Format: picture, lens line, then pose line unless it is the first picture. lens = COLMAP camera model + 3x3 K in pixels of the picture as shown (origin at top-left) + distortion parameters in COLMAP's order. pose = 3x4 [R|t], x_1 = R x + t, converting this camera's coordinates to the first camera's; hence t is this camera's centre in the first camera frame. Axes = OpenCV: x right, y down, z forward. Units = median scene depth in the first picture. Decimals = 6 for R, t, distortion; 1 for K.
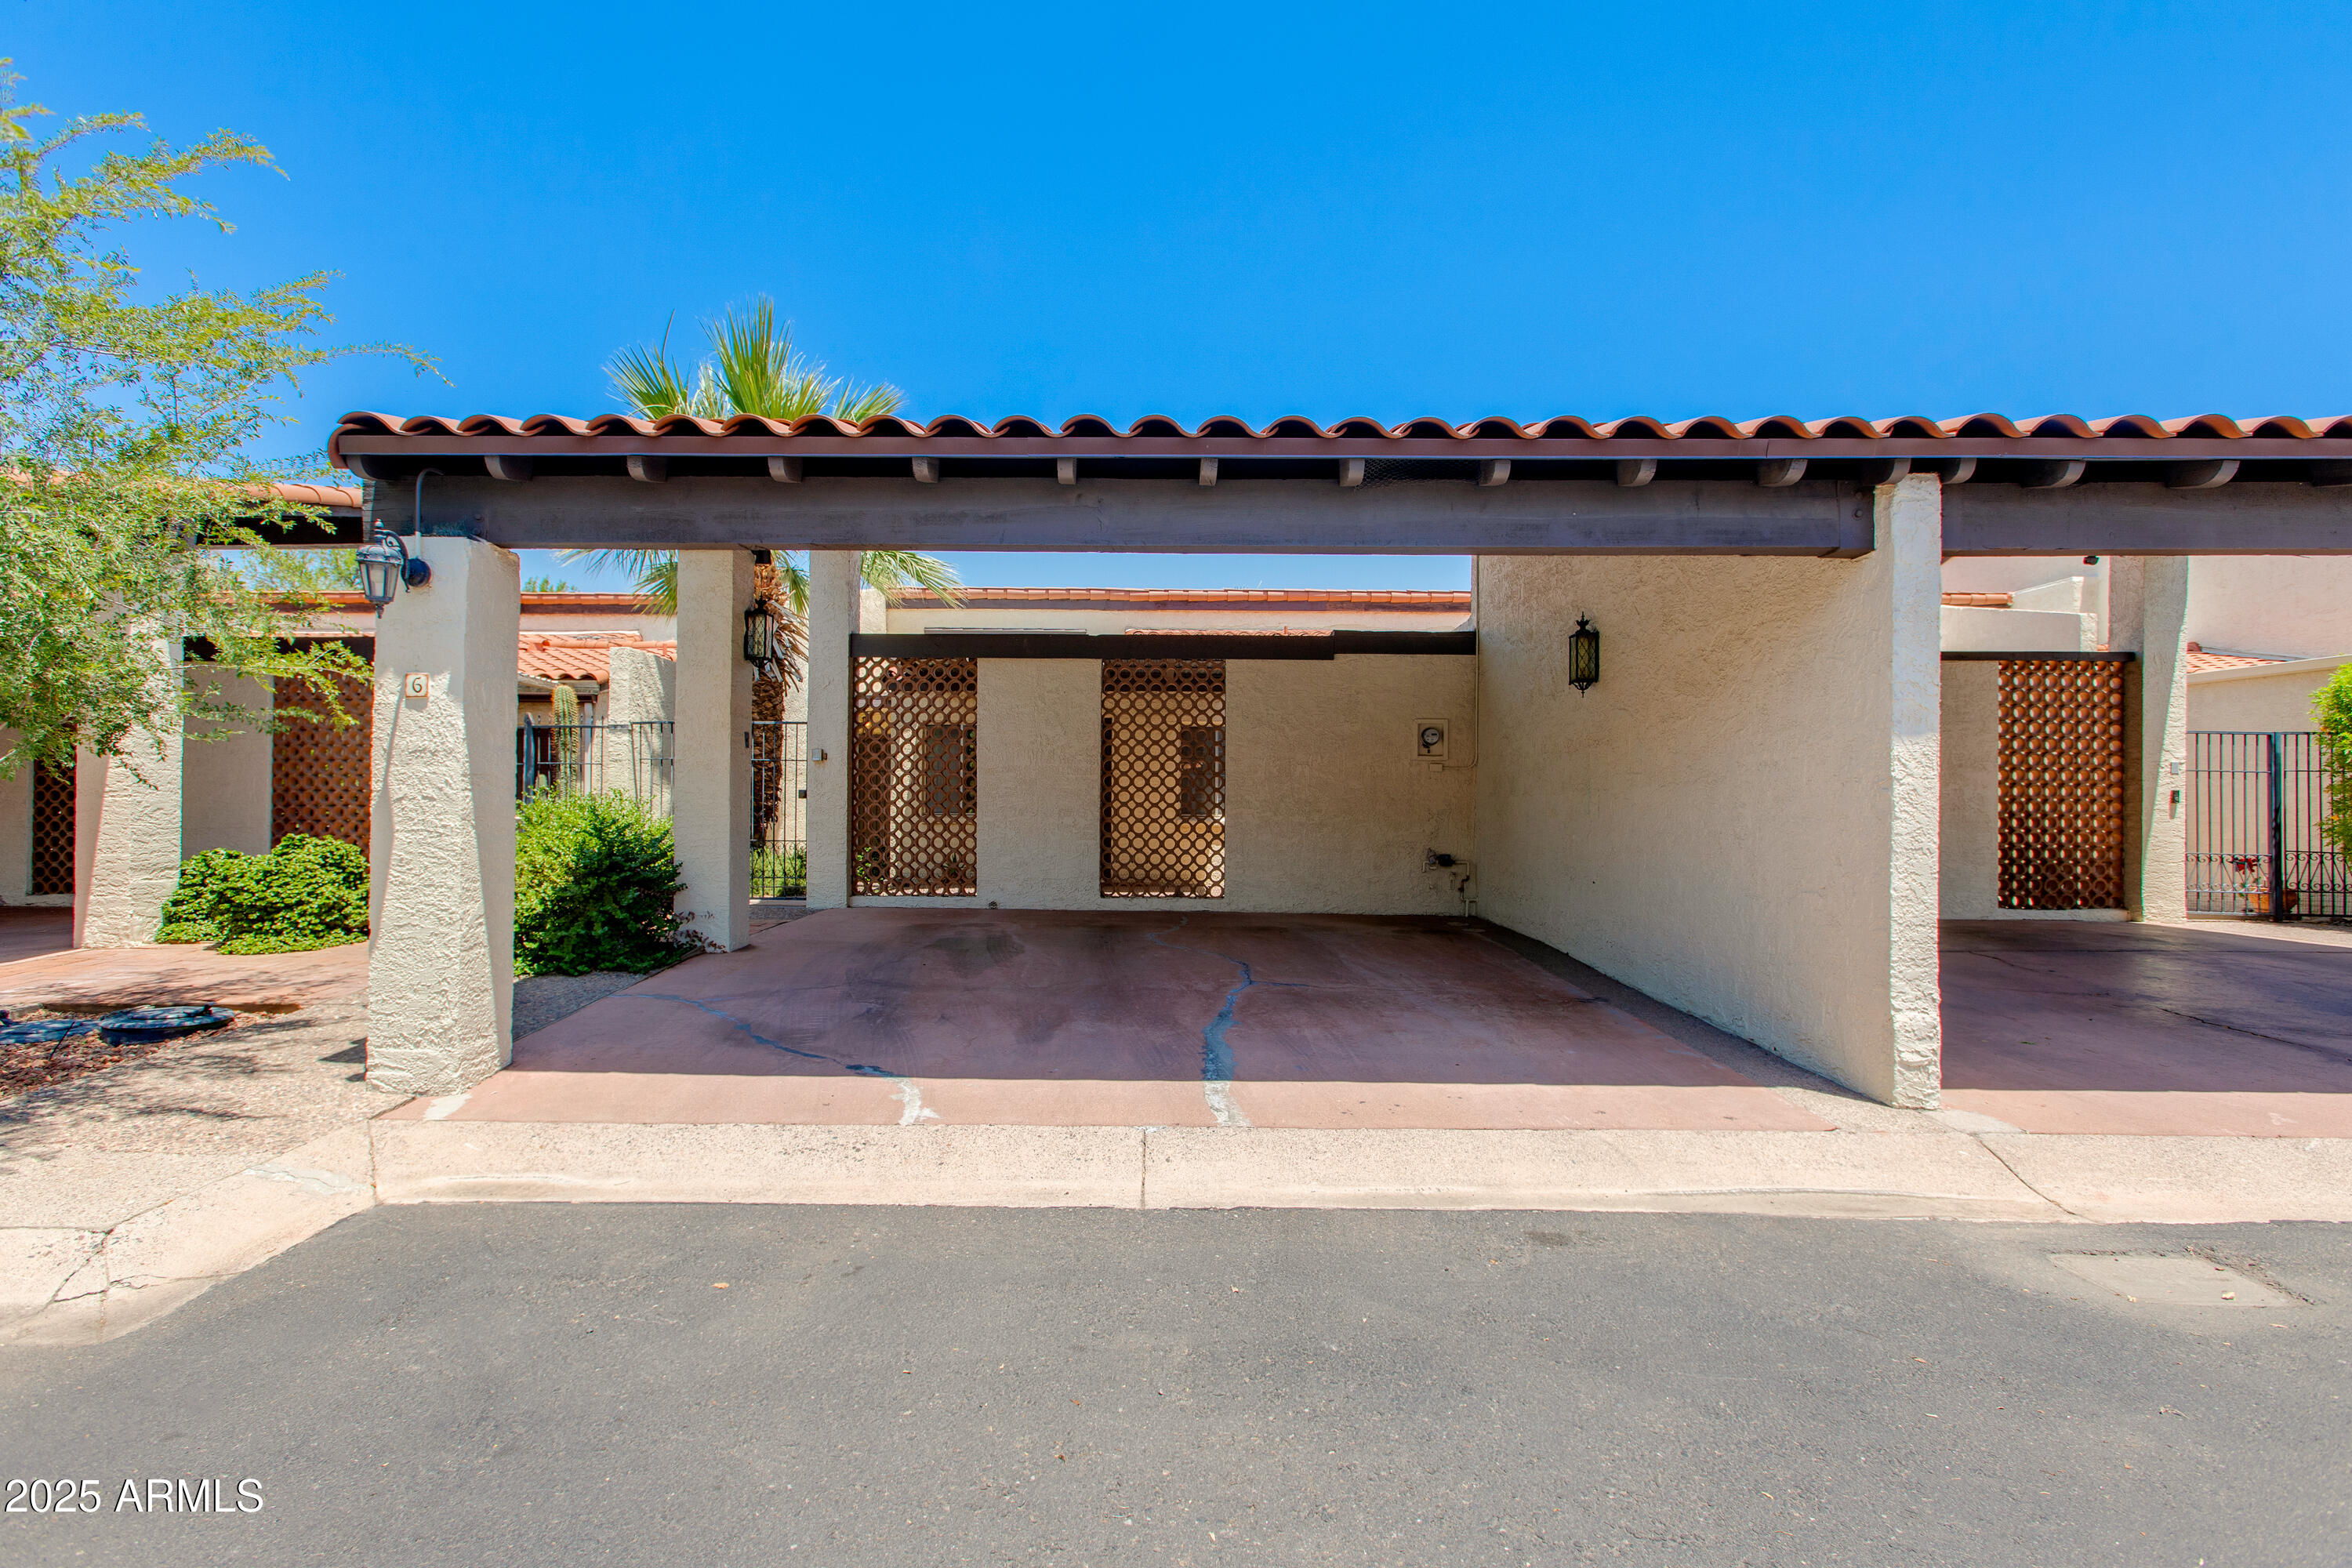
lens RADIAL K [[1112.6, 0, 1183.1], [0, 1112.6, 788.4], [0, 0, 1]] dist [0.002530, 0.005150]
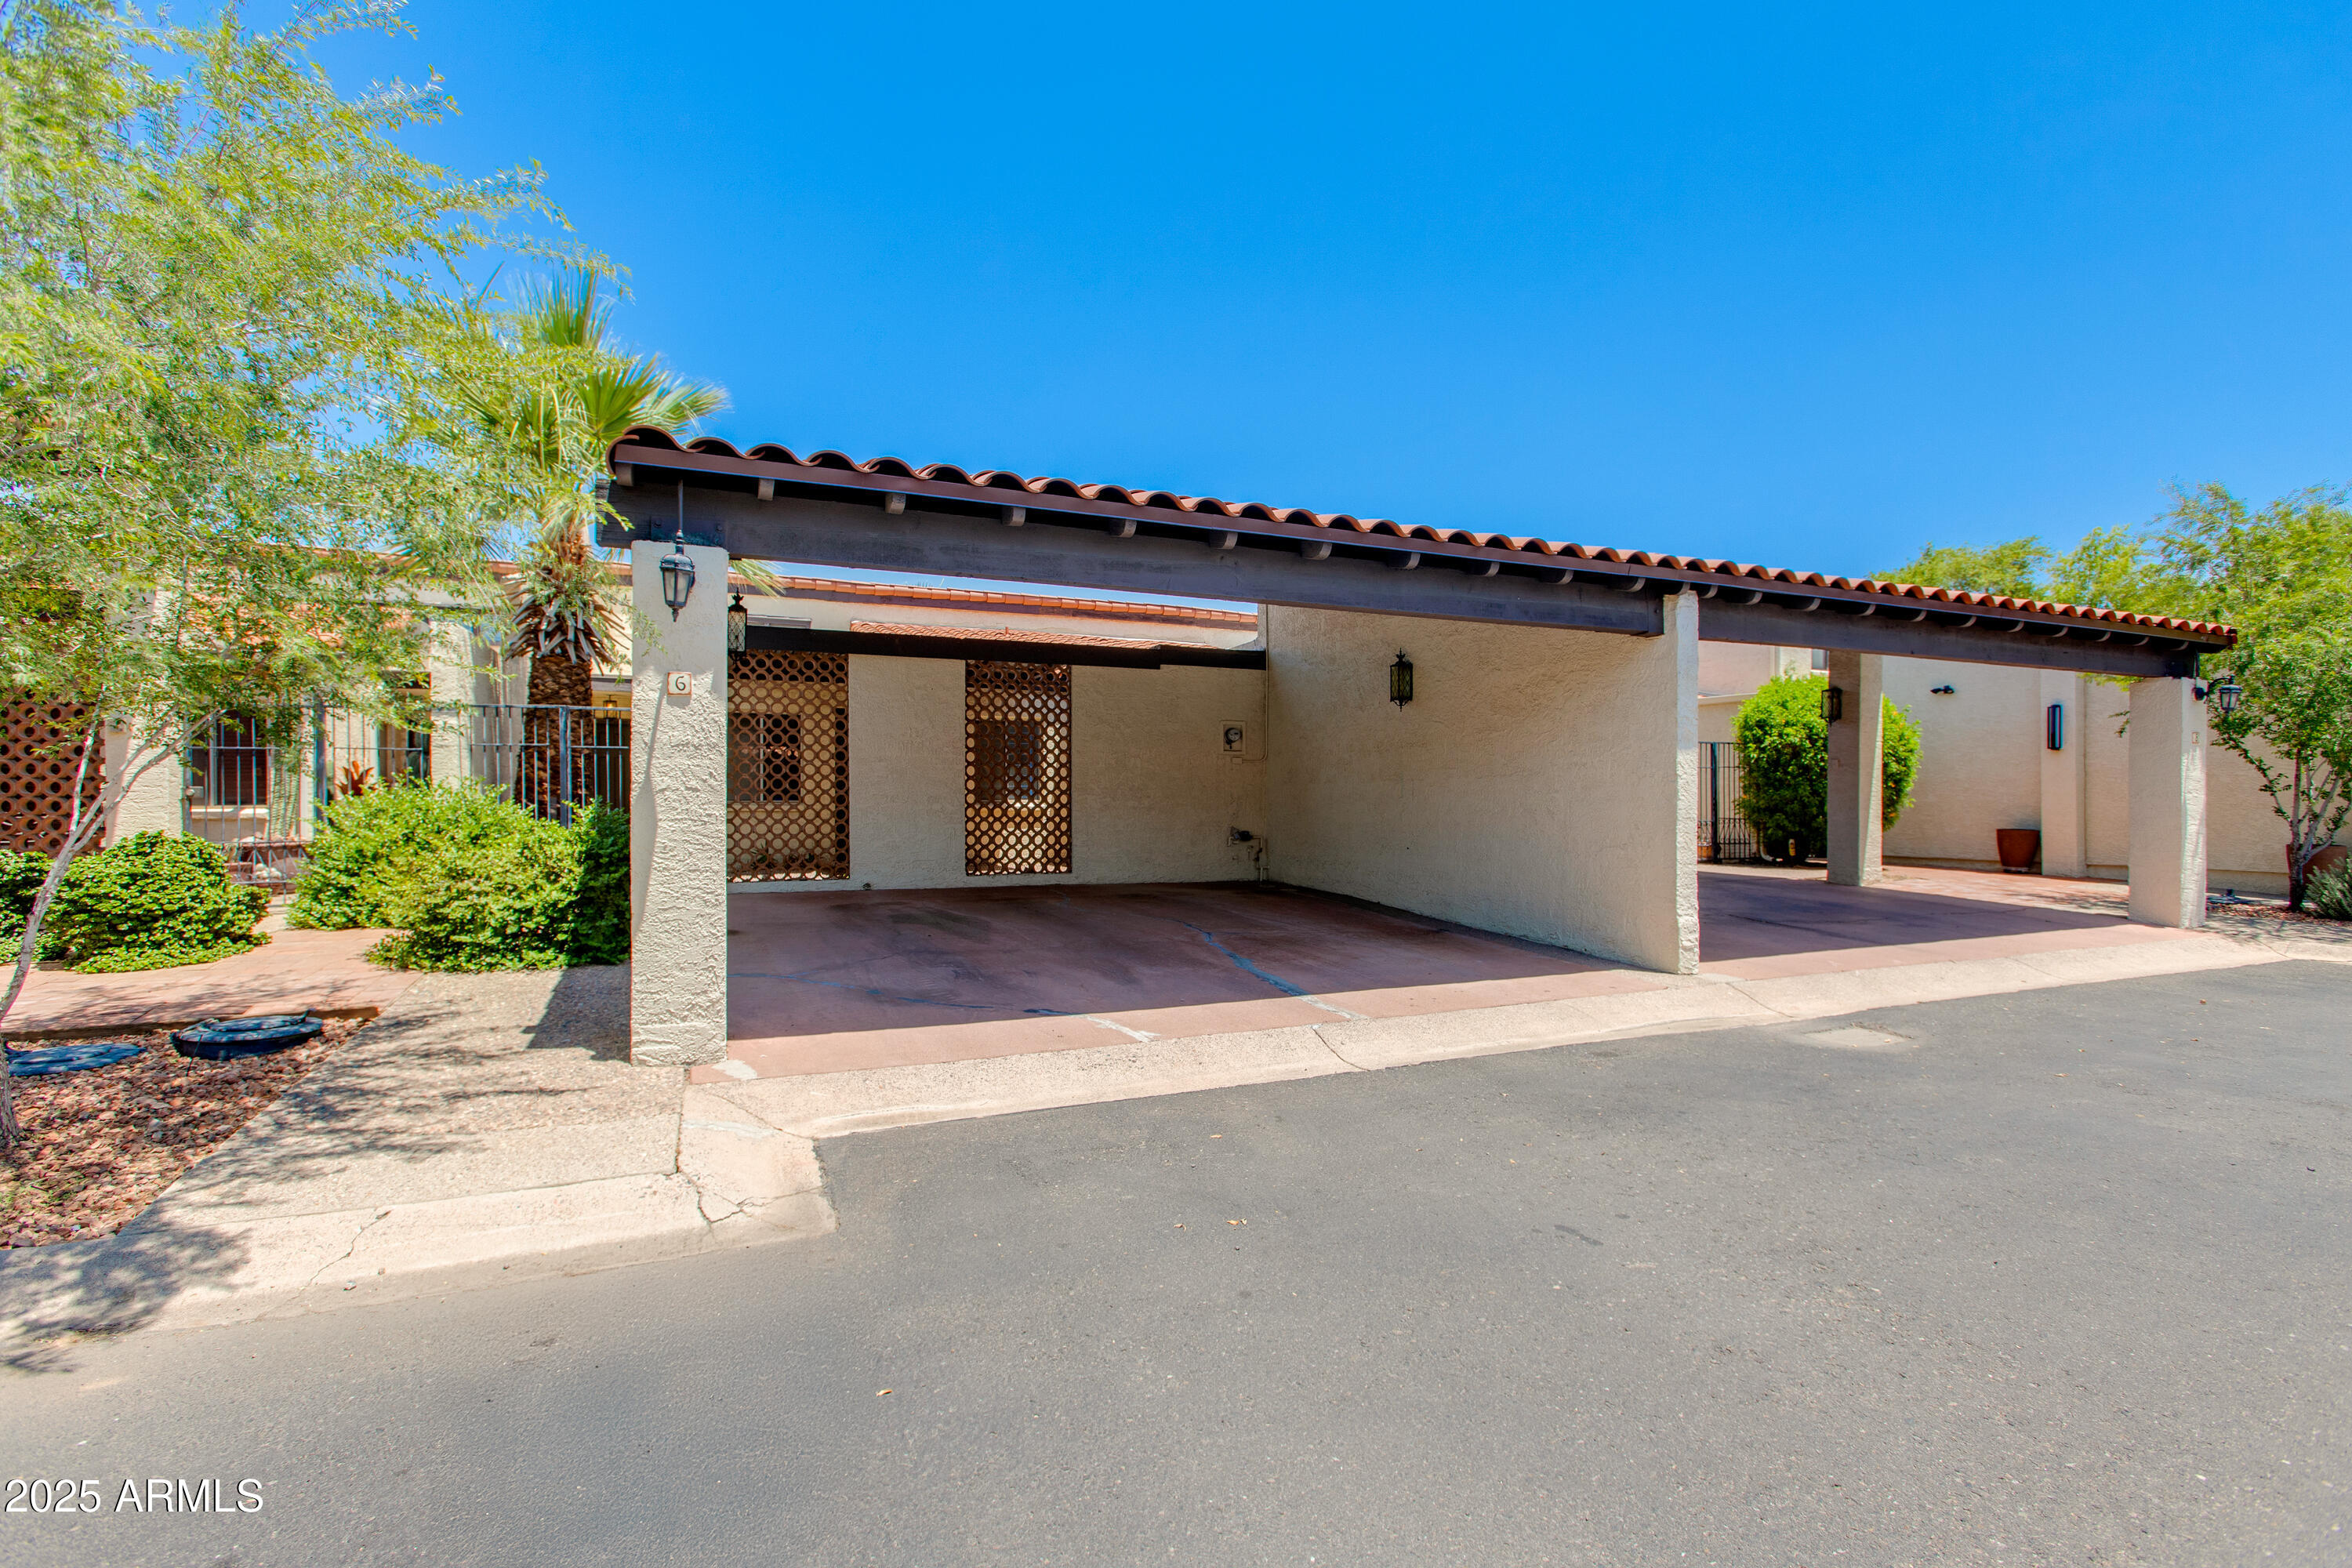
lens RADIAL K [[1112.6, 0, 1168.8], [0, 1112.6, 774.4], [0, 0, 1]] dist [0.002530, 0.005150]
pose [[0.906300, 0.002956, 0.422624, -0.709882], [-0.003411, 0.999994, 0.000321, -0.007253], [-0.422620, -0.001733, 0.906305, -0.165014]]
